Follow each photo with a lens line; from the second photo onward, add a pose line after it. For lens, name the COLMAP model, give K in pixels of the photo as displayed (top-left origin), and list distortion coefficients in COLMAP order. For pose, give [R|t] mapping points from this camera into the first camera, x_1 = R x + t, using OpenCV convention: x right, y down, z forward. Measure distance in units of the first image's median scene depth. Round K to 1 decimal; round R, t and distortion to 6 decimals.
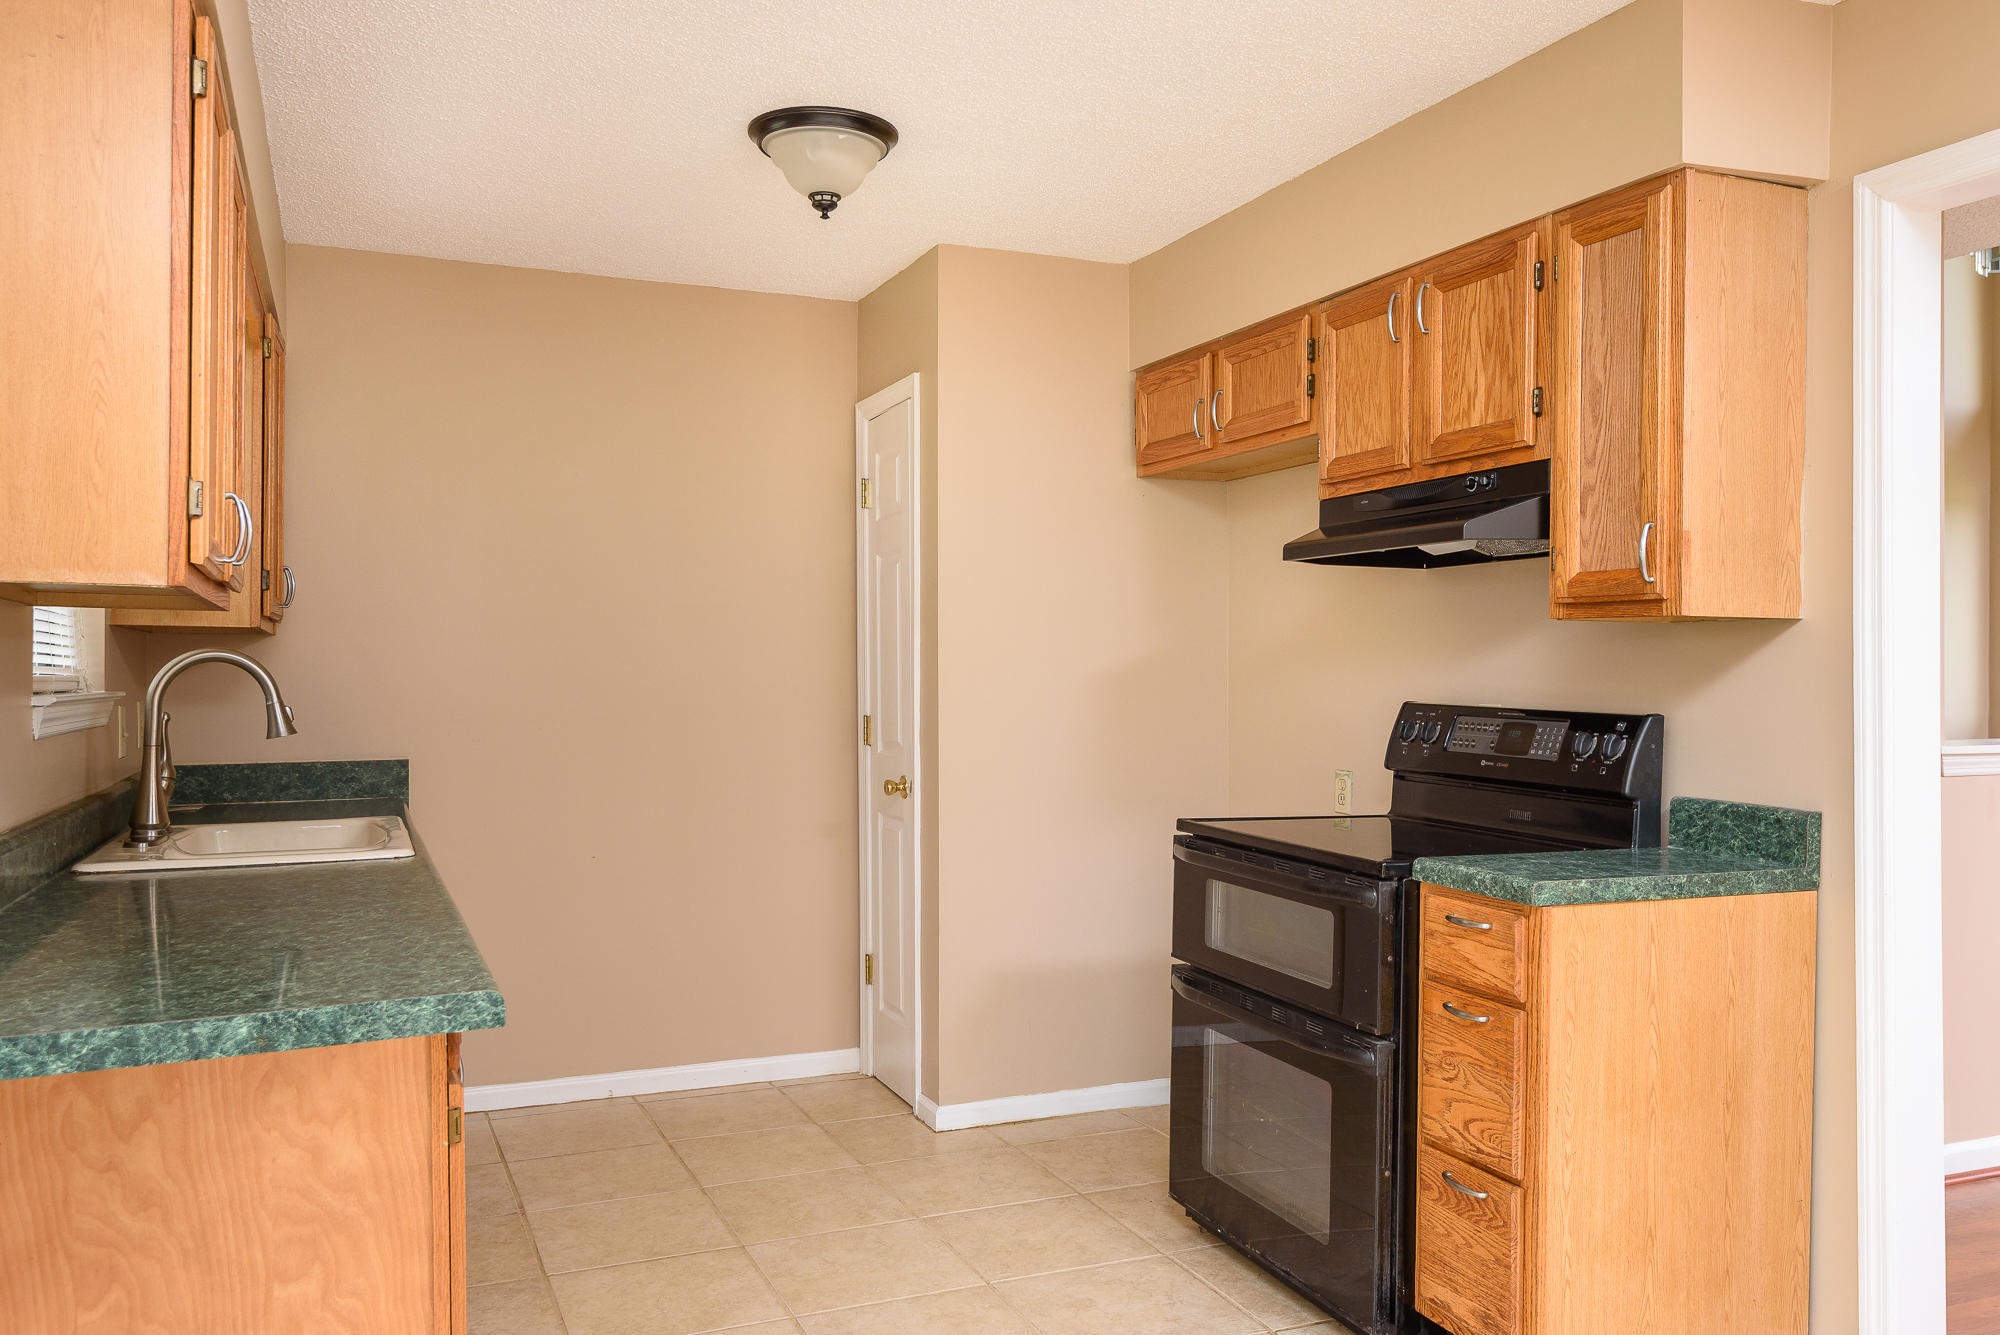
lens RADIAL K [[1546.8, 0, 1000.0], [0, 1546.8, 667.5], [0, 0, 1]] dist [0.037639, -0.025335]
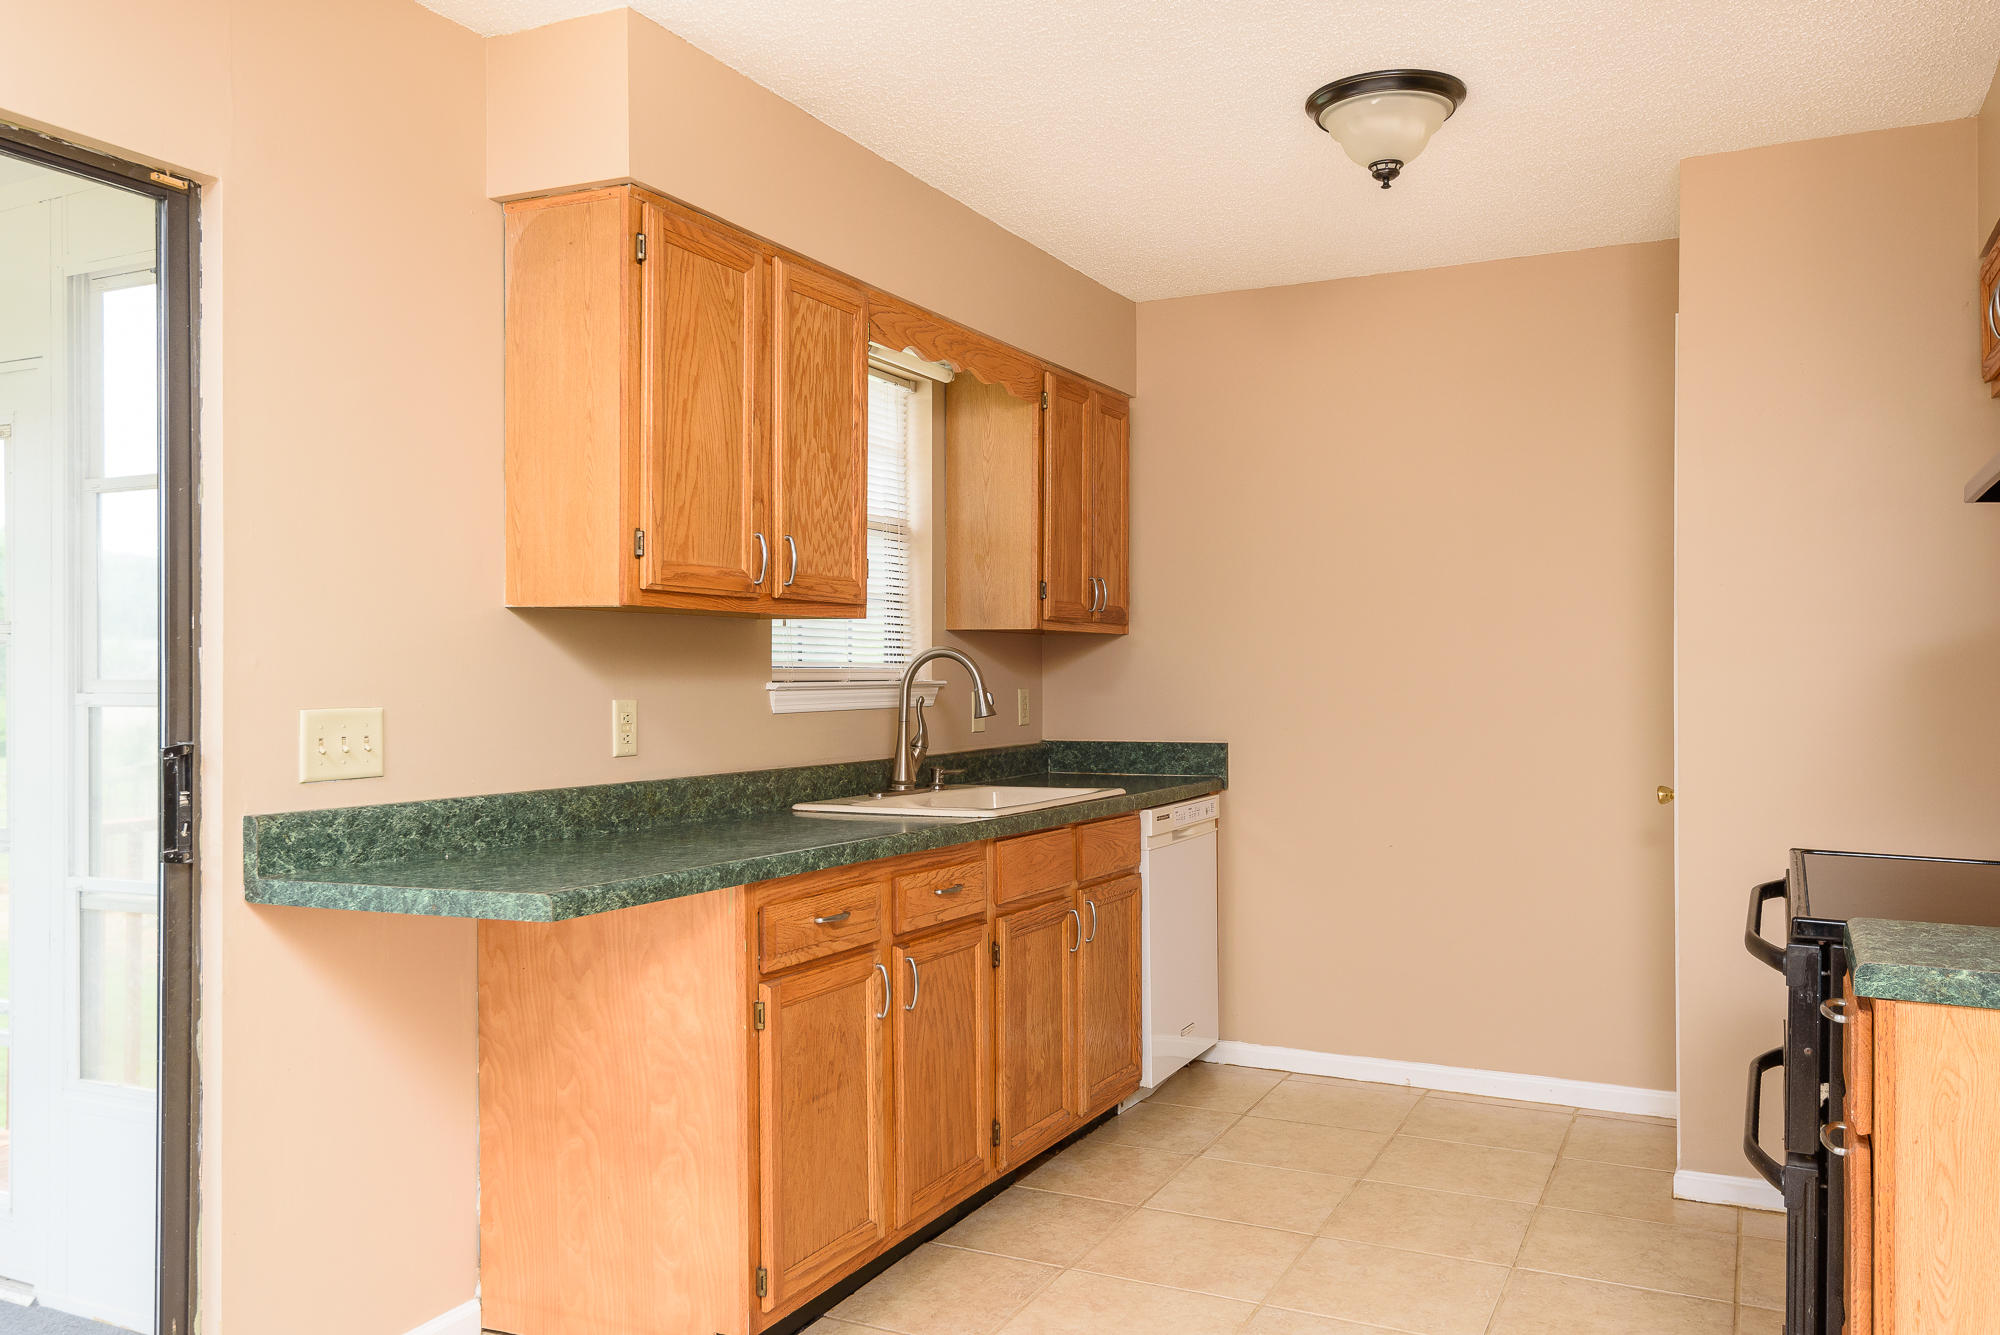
lens RADIAL K [[1546.8, 0, 1000.0], [0, 1546.8, 667.5], [0, 0, 1]] dist [0.037639, -0.025335]
pose [[0.649561, -0.003929, -0.760299, 0.557688], [0.006770, 0.999977, 0.000617, 0.004792], [0.760279, -0.005548, 0.649573, 0.236024]]
